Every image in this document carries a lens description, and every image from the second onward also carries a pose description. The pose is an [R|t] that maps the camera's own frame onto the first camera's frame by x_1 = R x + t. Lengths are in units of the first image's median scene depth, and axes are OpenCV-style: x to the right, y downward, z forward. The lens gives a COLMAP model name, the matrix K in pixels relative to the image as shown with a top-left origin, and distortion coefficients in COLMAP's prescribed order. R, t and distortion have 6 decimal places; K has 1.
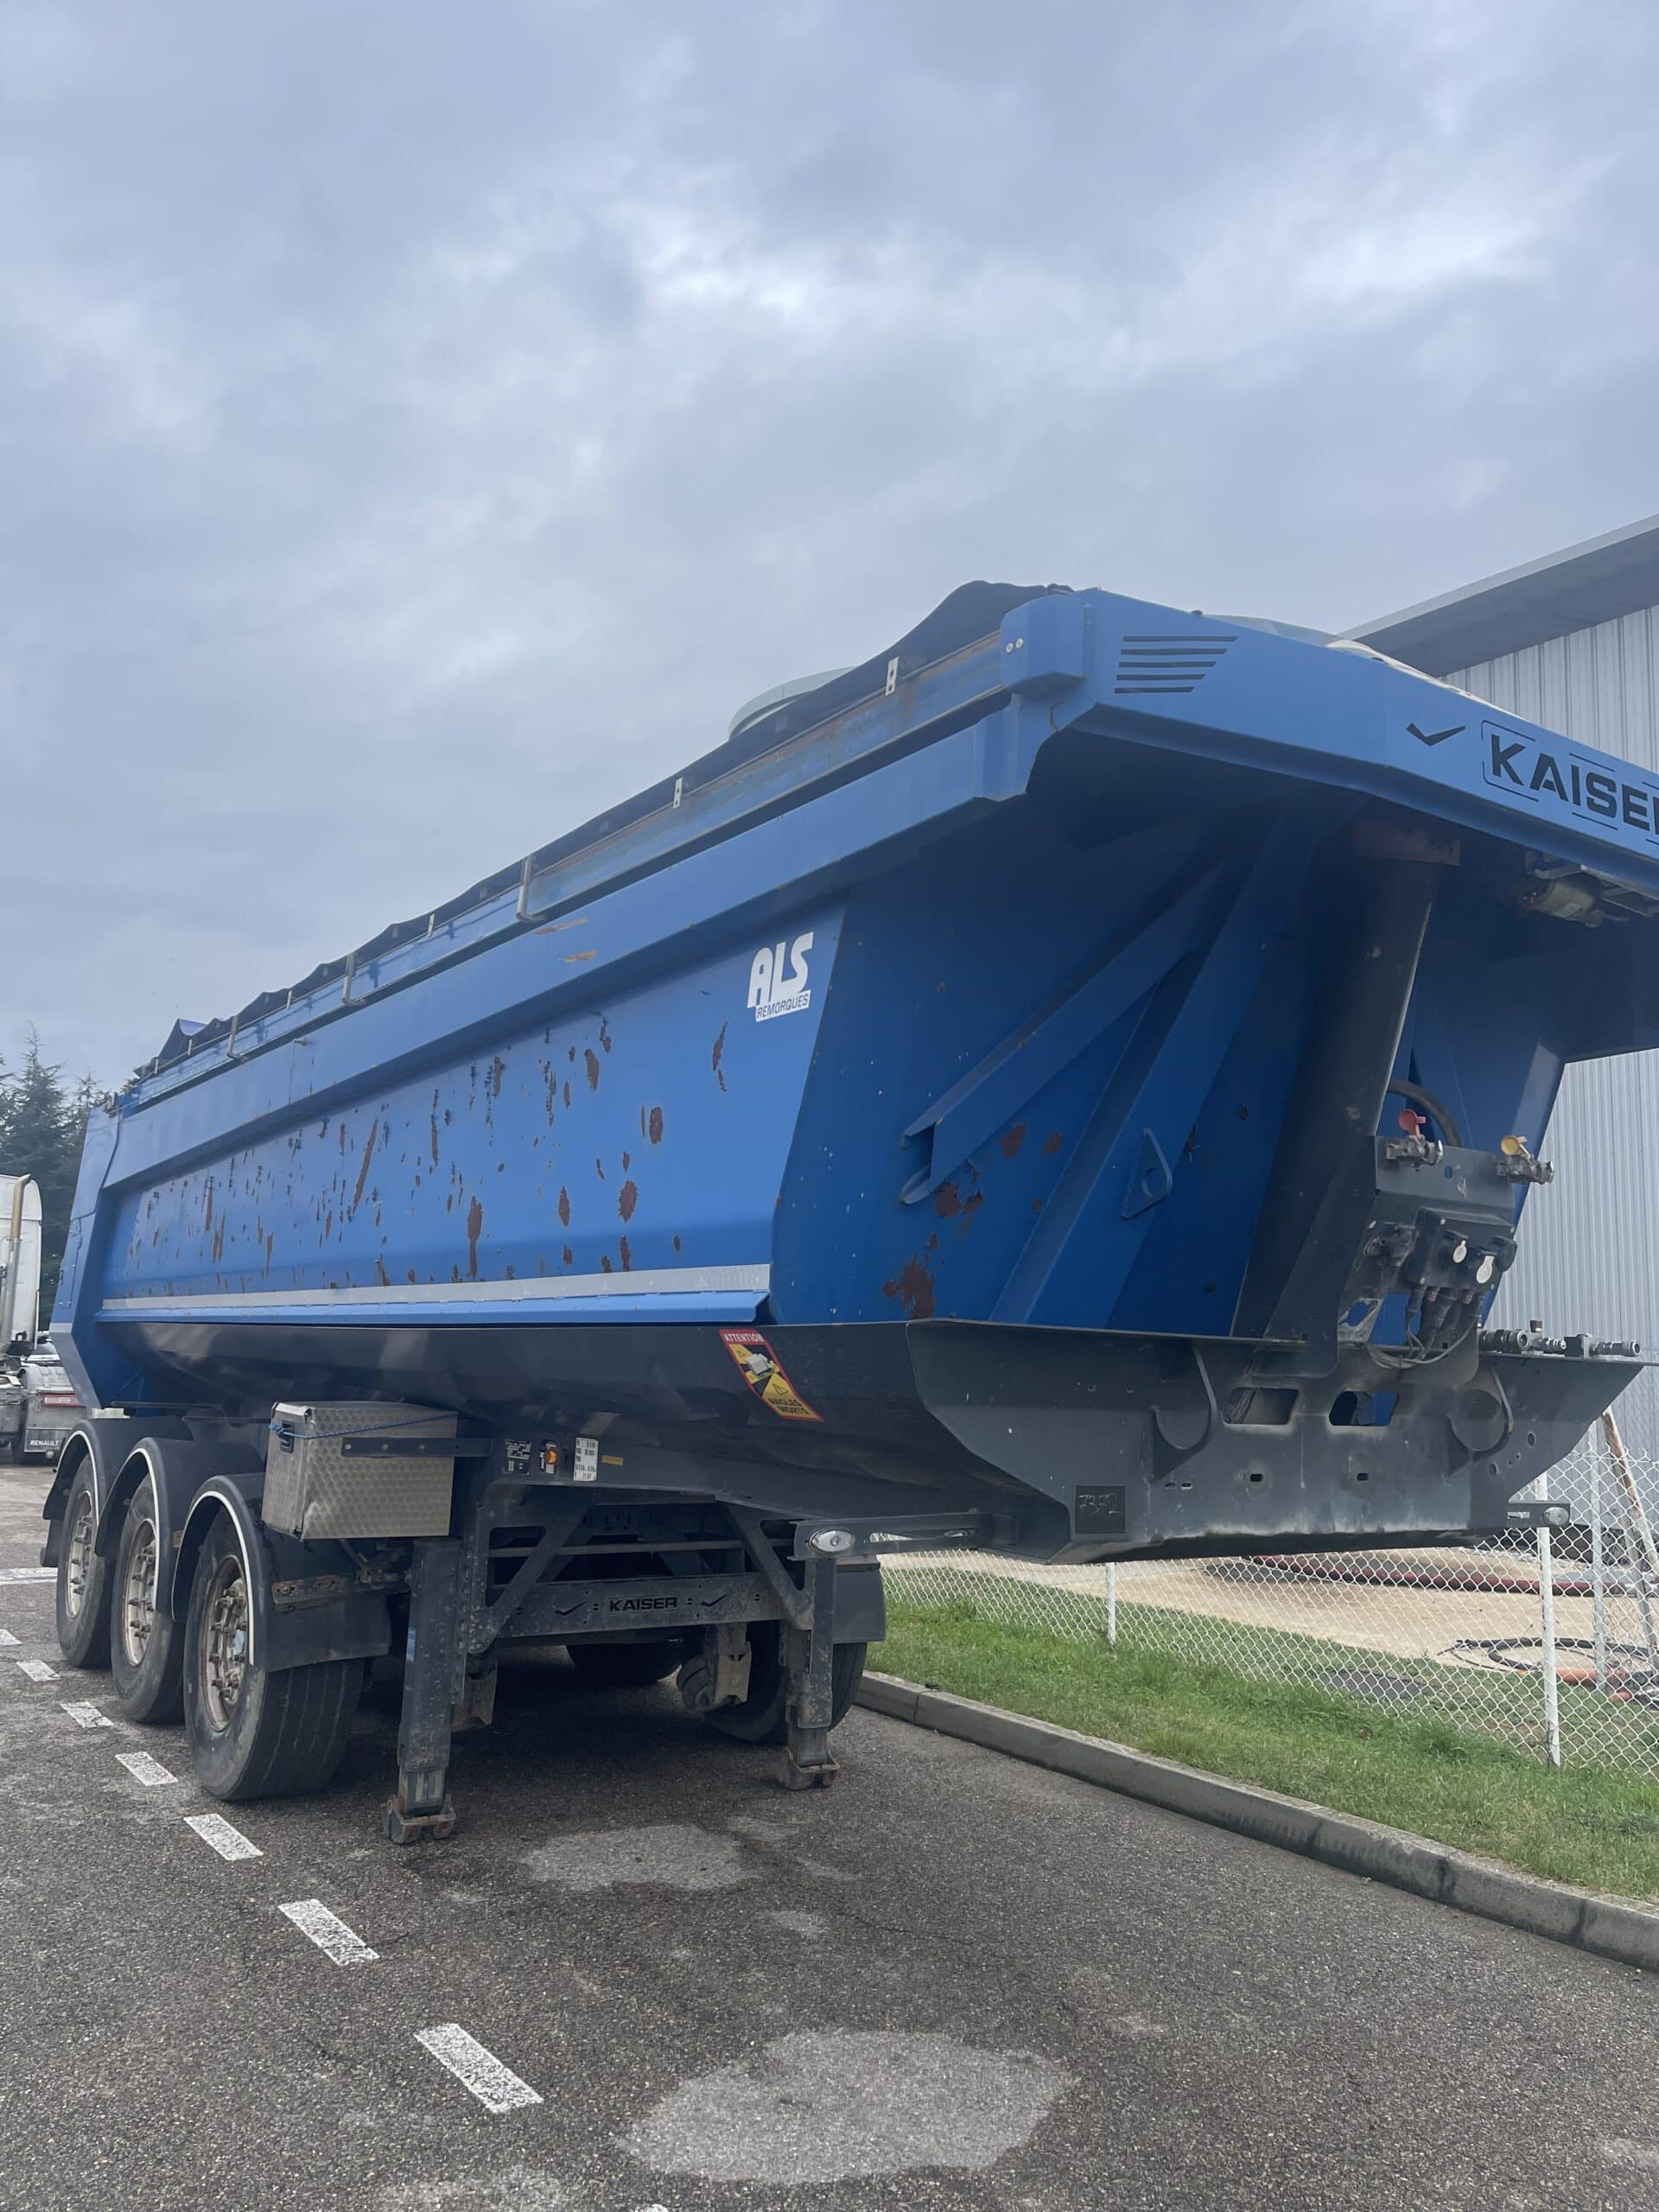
lens RADIAL K [[1658.2, 0, 826.7], [0, 1658.2, 1107.7], [0, 0, 1]] dist [0.039197, -0.022078]
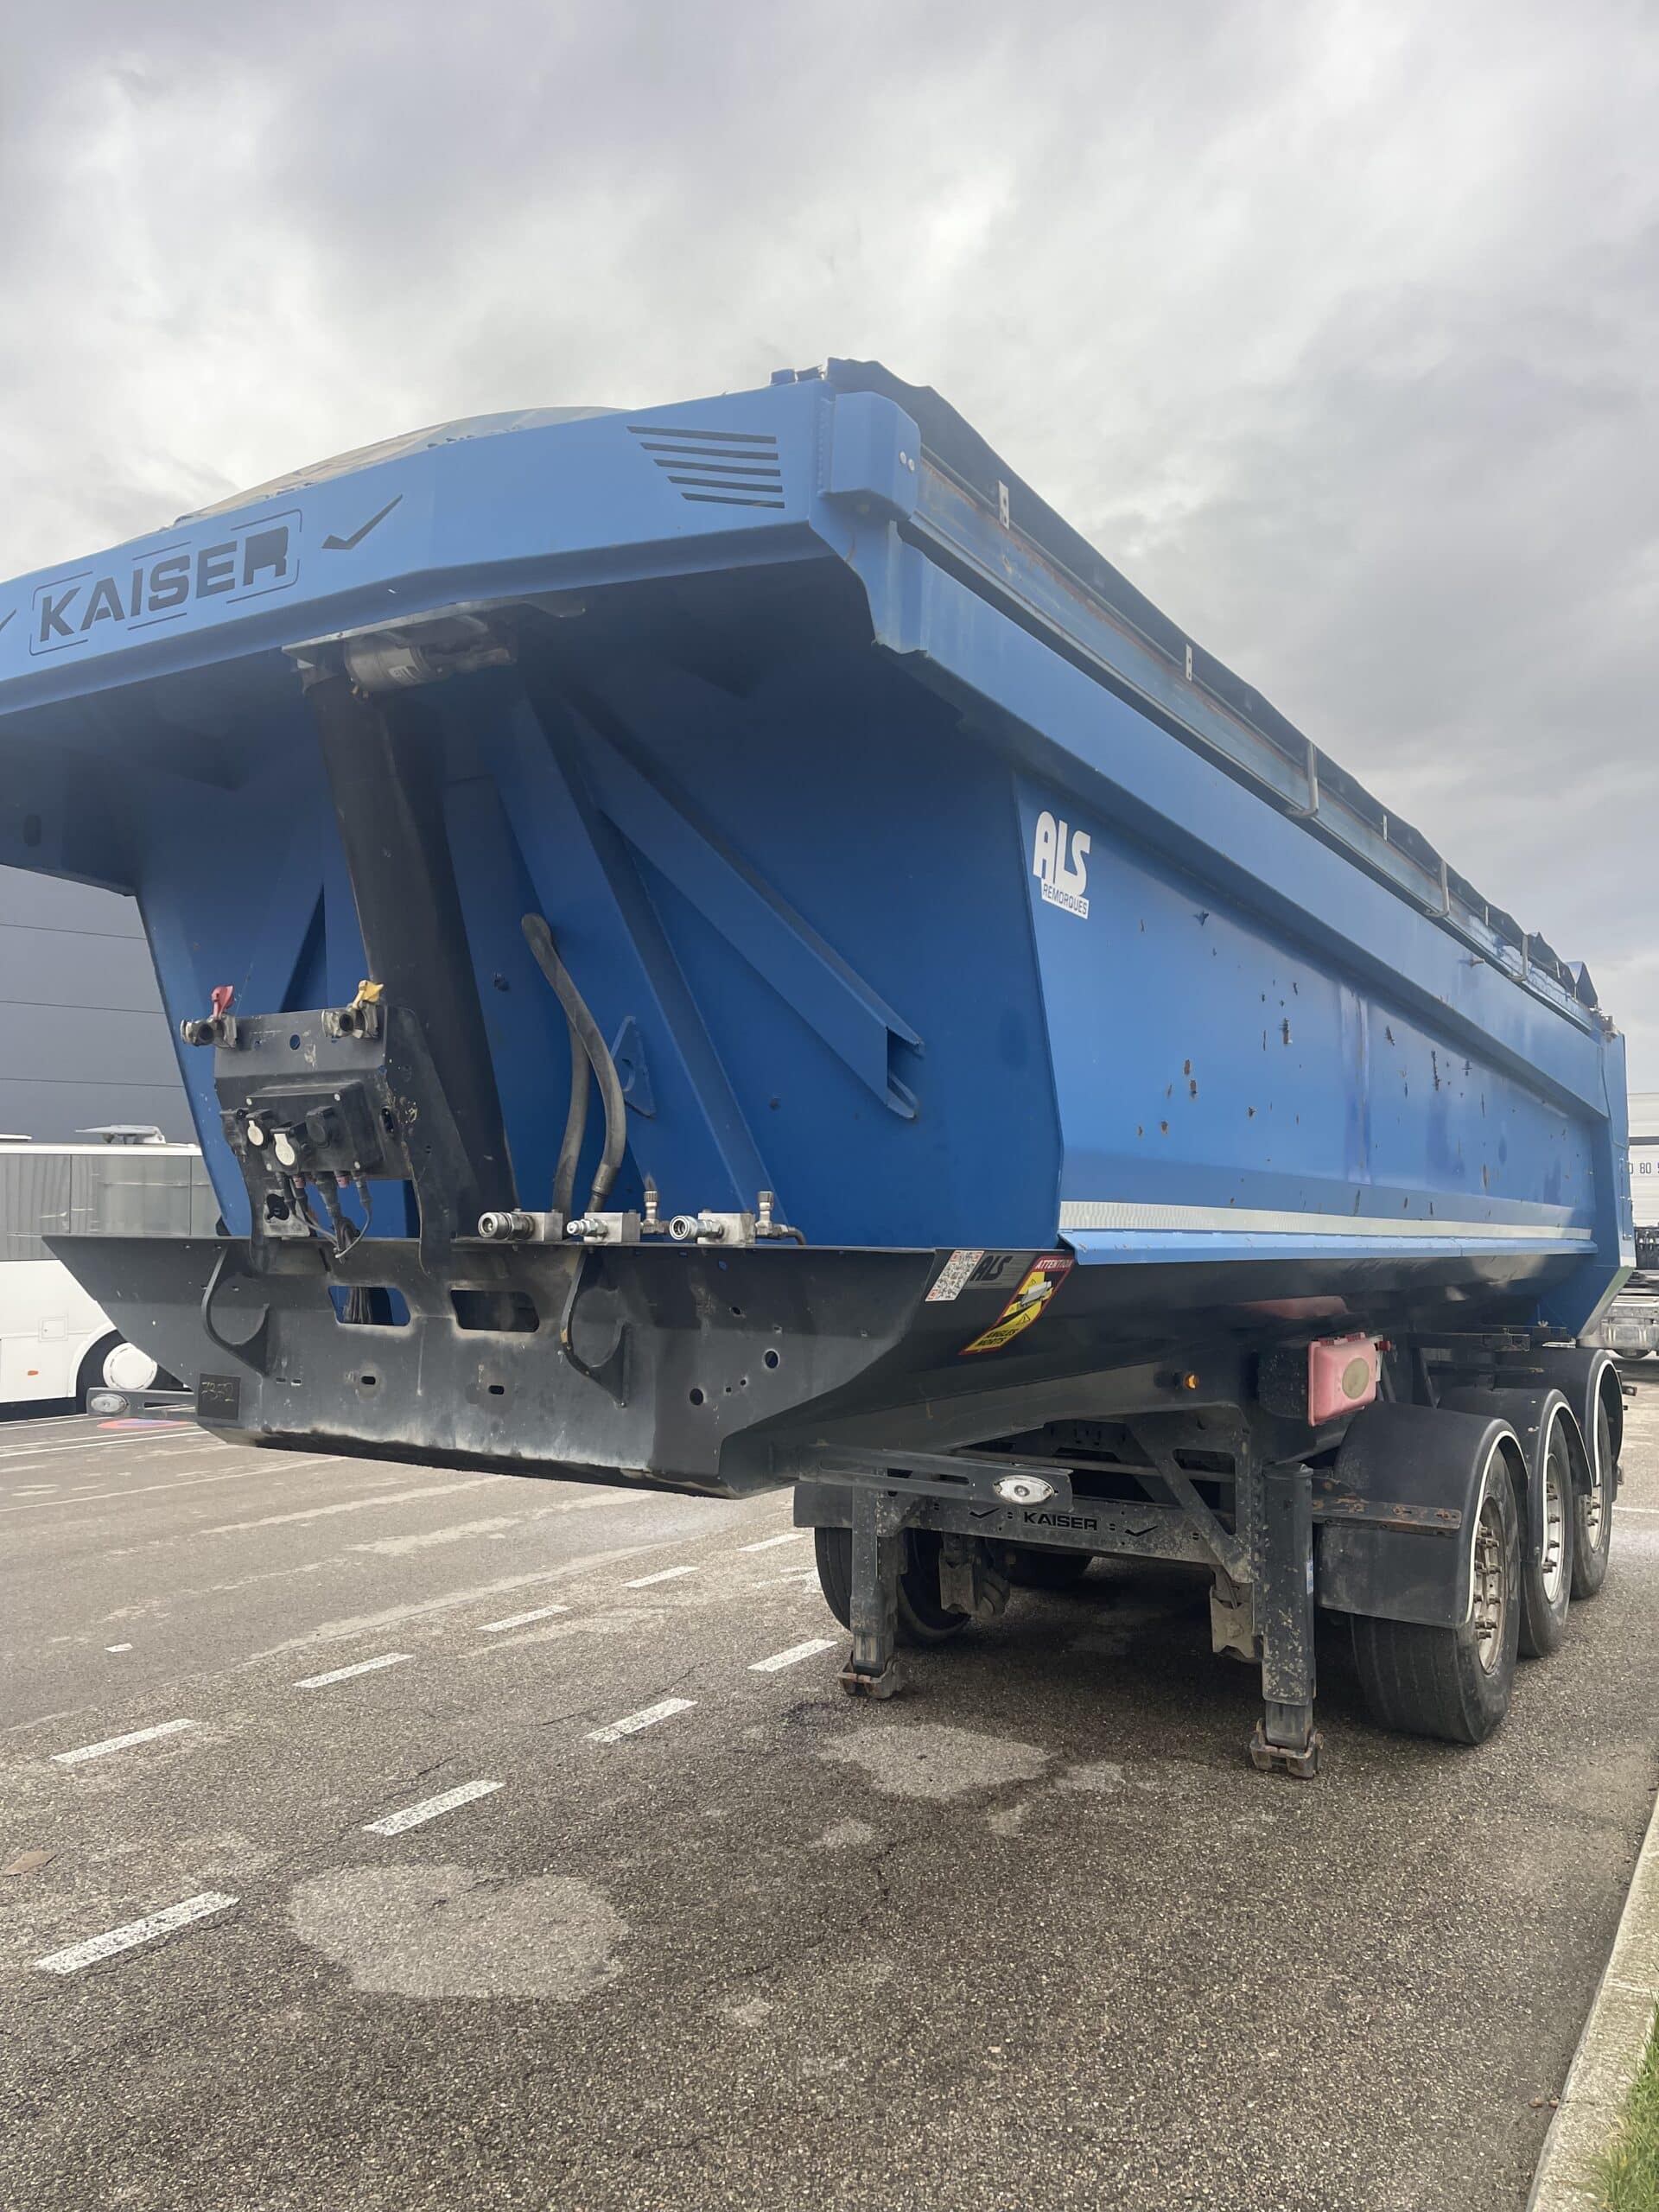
lens RADIAL K [[1658.2, 0, 830.8], [0, 1658.2, 1098.5], [0, 0, 1]] dist [0.039197, -0.022078]
pose [[0.412896, -0.104579, -0.904754, 1.205462], [0.140186, 0.988846, -0.050324, 0.143327], [0.899925, -0.106055, 0.422951, 0.825962]]
